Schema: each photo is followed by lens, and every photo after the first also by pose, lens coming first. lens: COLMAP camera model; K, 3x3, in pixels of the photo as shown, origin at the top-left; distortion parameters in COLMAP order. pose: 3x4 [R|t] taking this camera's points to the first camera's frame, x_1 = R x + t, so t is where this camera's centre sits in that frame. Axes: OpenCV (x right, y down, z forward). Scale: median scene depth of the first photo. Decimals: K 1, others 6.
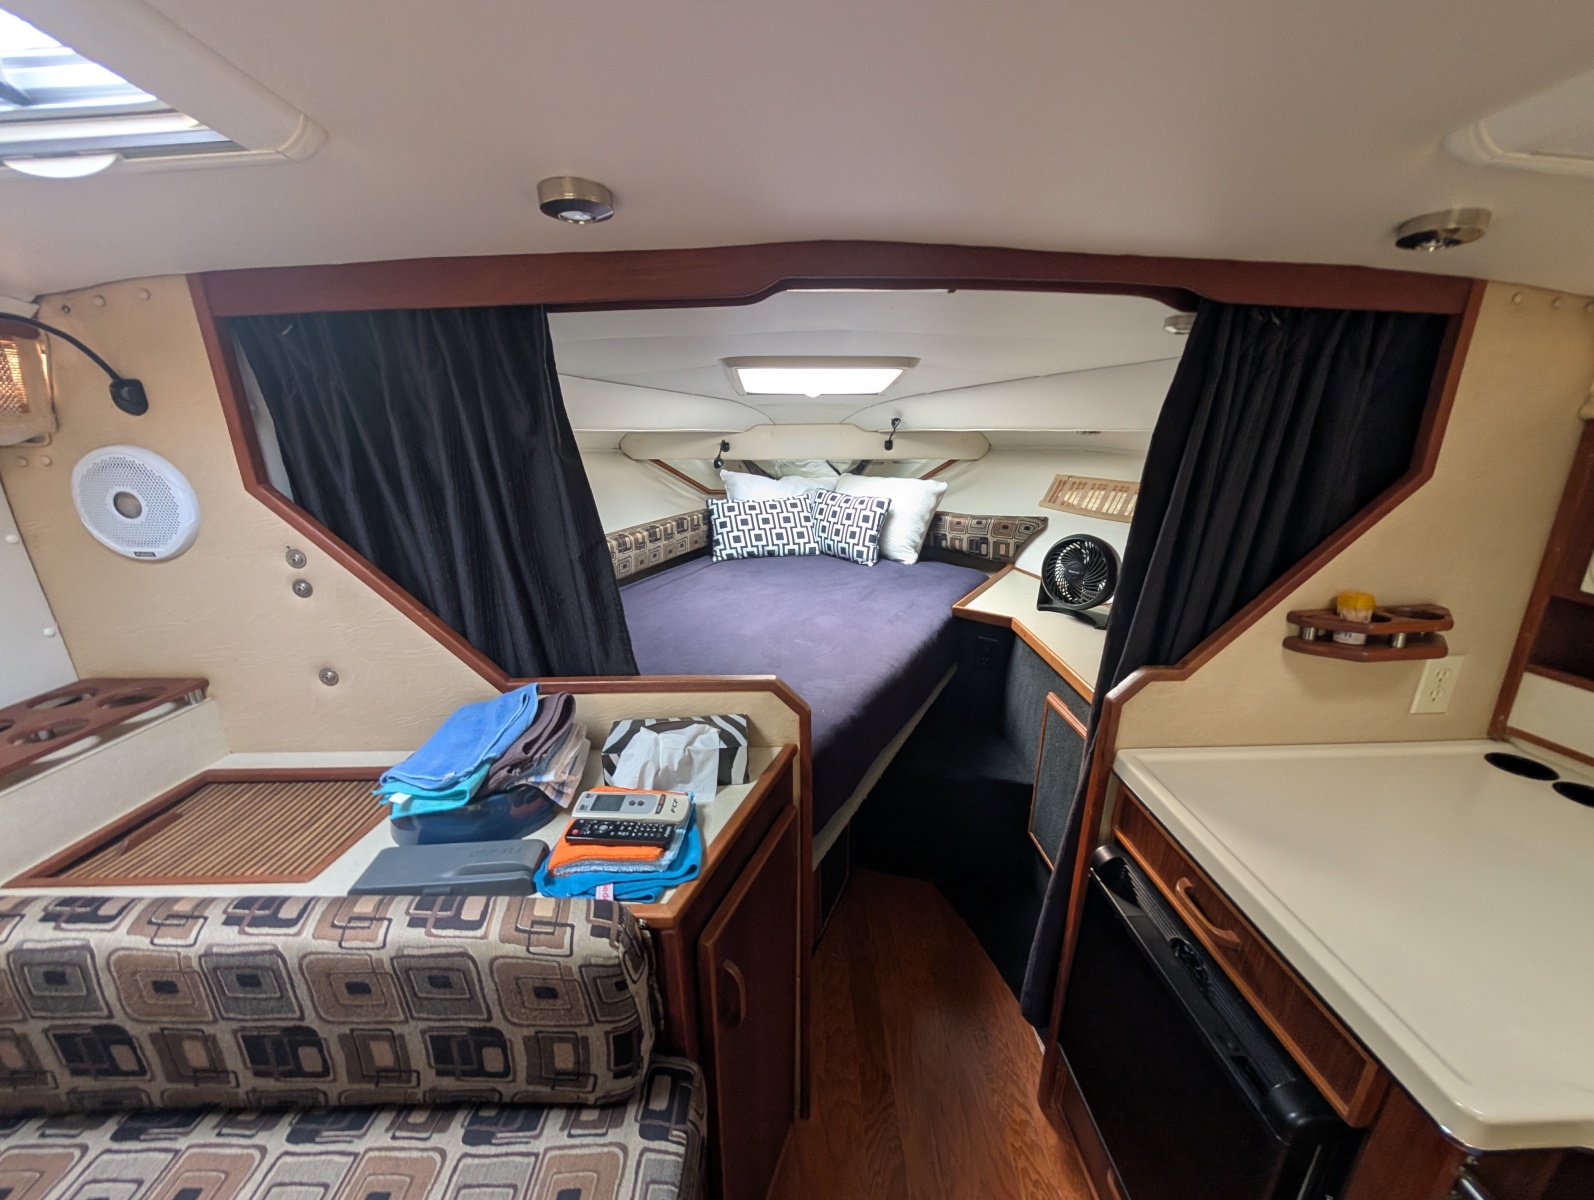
lens RADIAL K [[607.7, 0, 800.3], [0, 607.7, 589.5], [0, 0, 1]] dist [0.000752, 0.000005]
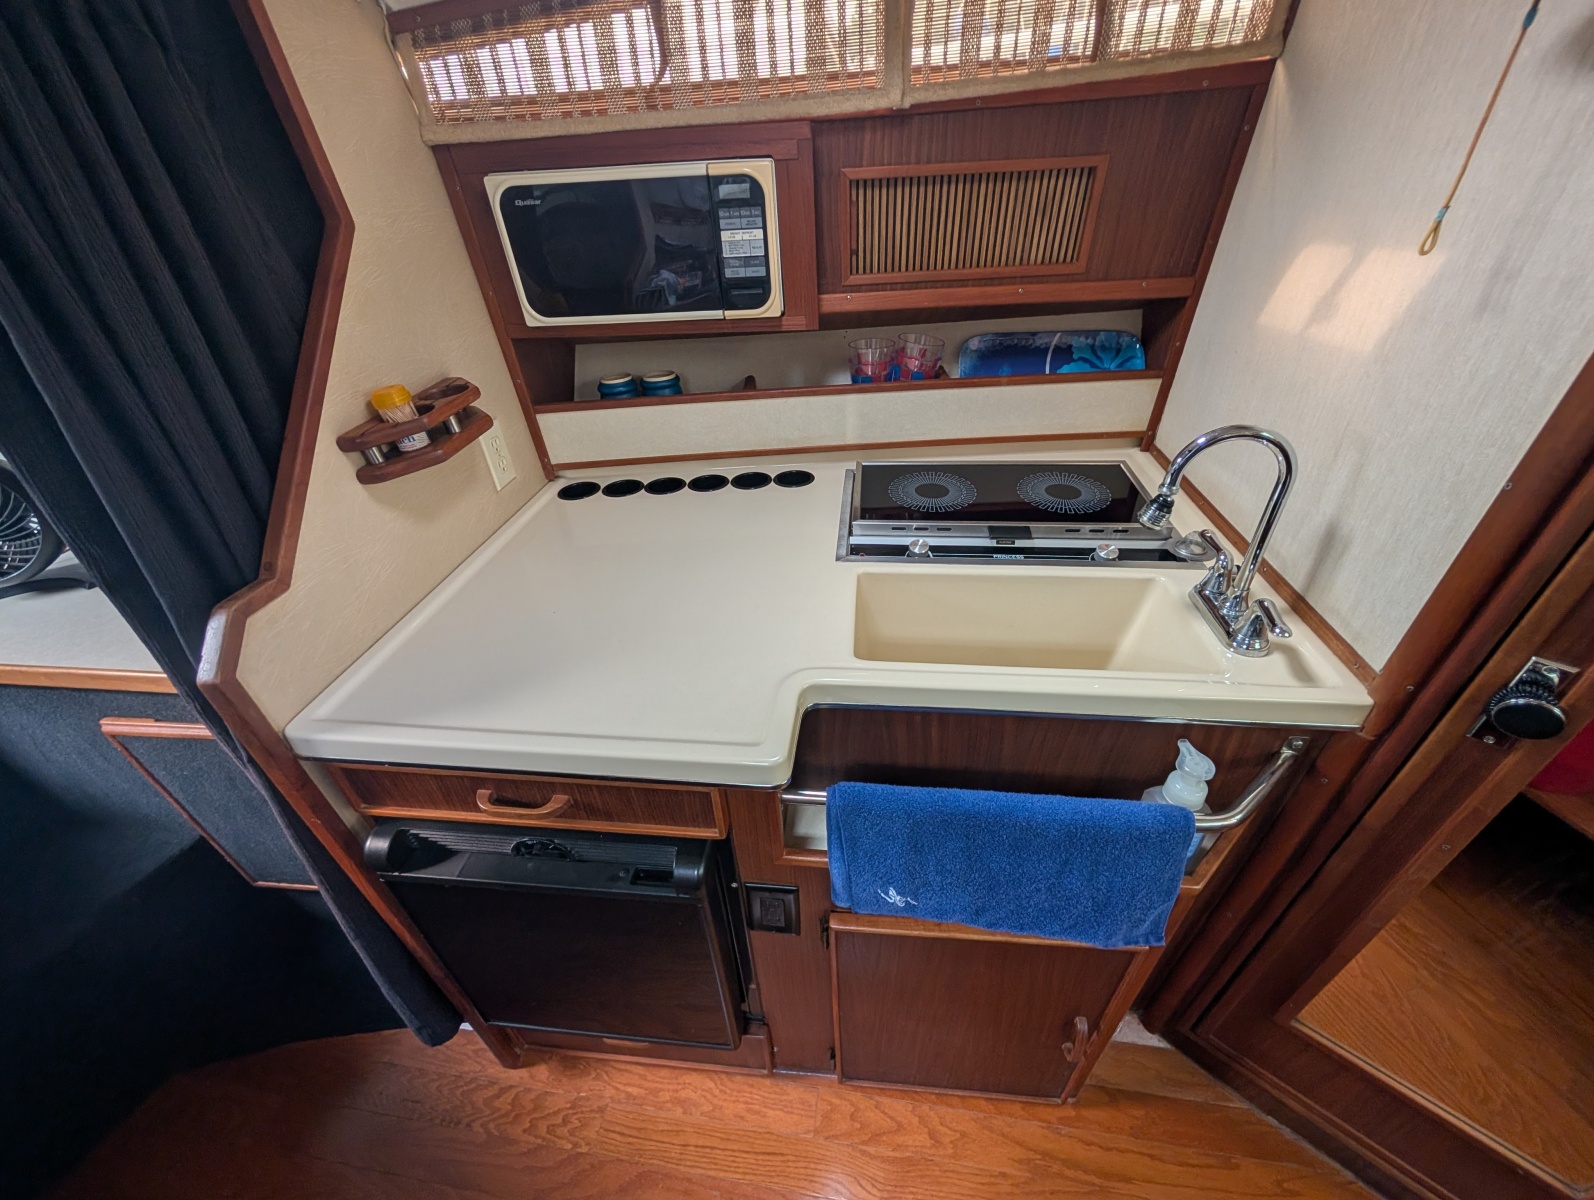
lens RADIAL K [[607.7, 0, 802.7], [0, 607.7, 595.8], [0, 0, 1]] dist [0.000752, 0.000005]
pose [[0.146814, -0.564128, 0.812530, 0.161402], [0.333501, 0.801566, 0.496255, 0.010446], [-0.931248, 0.198123, 0.305819, 0.262194]]
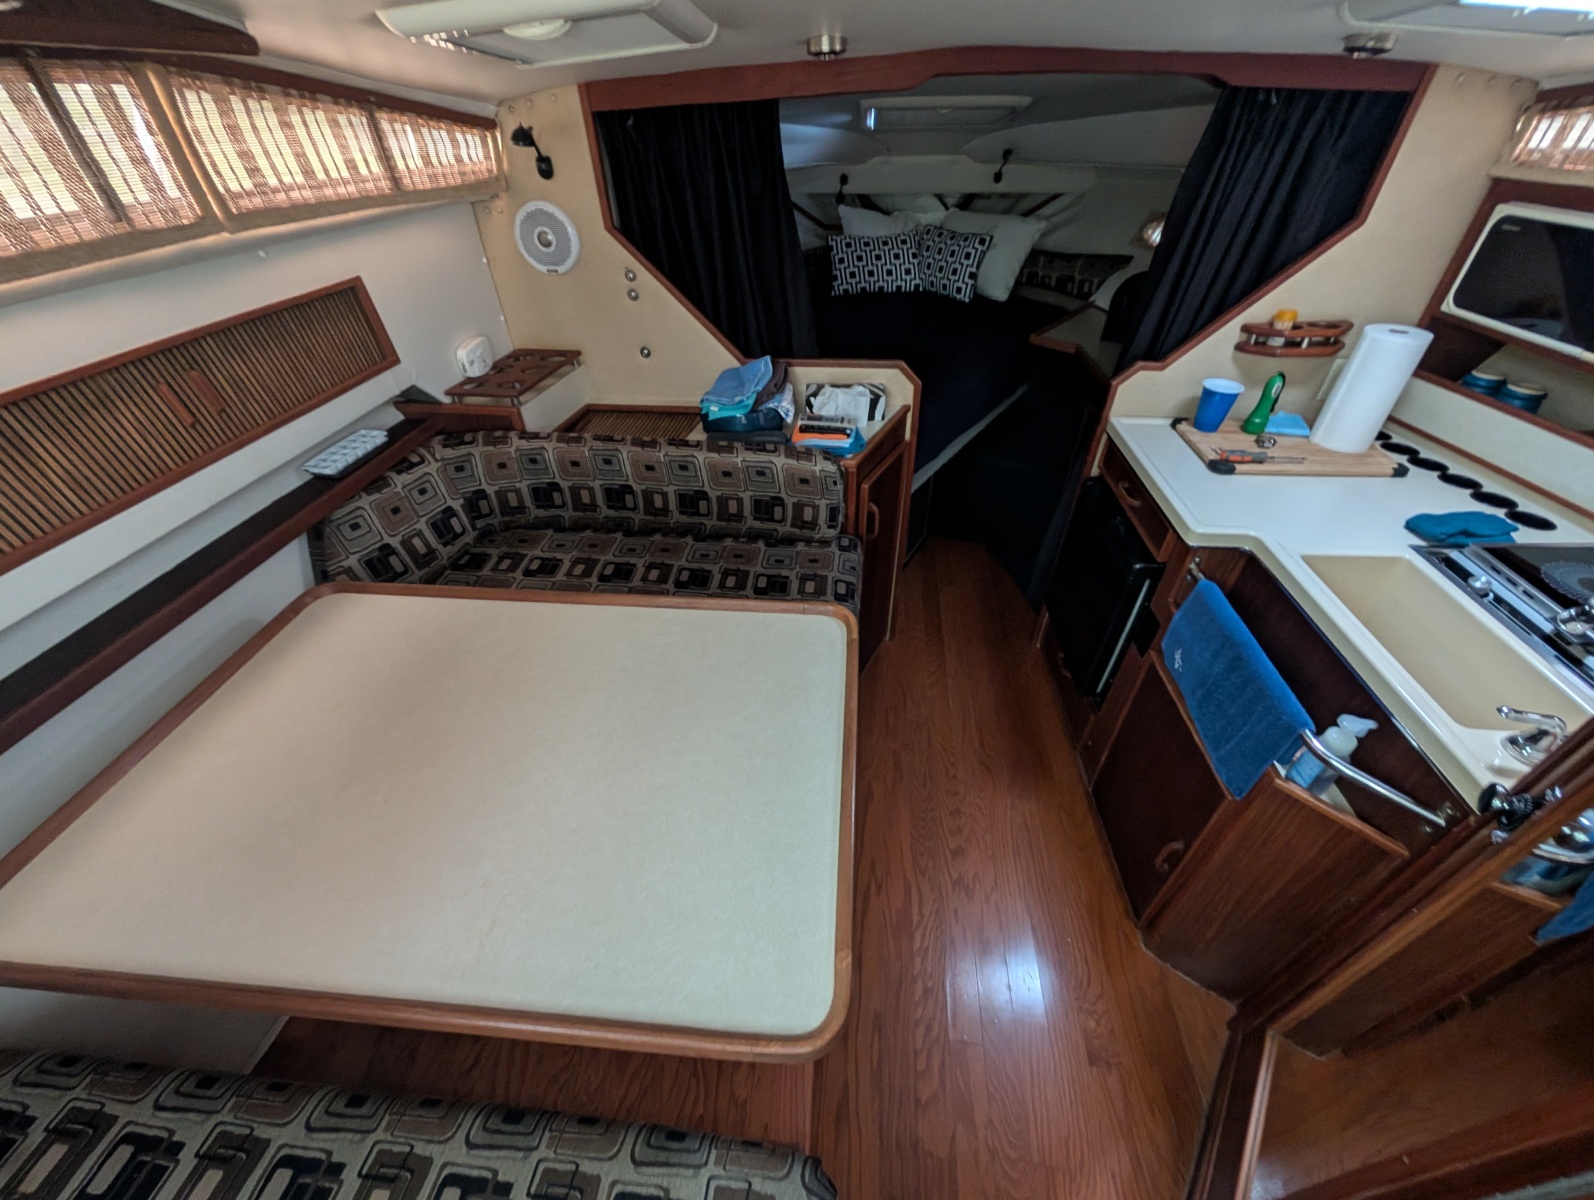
lens RADIAL K [[607.7, 0, 808.5], [0, 607.7, 588.5], [0, 0, 1]] dist [0.000752, 0.000005]
pose [[0.992994, 0.064058, -0.099294, -0.087681], [-0.022485, 0.927385, 0.373433, 0.105517], [0.116005, -0.368584, 0.922328, -0.774591]]
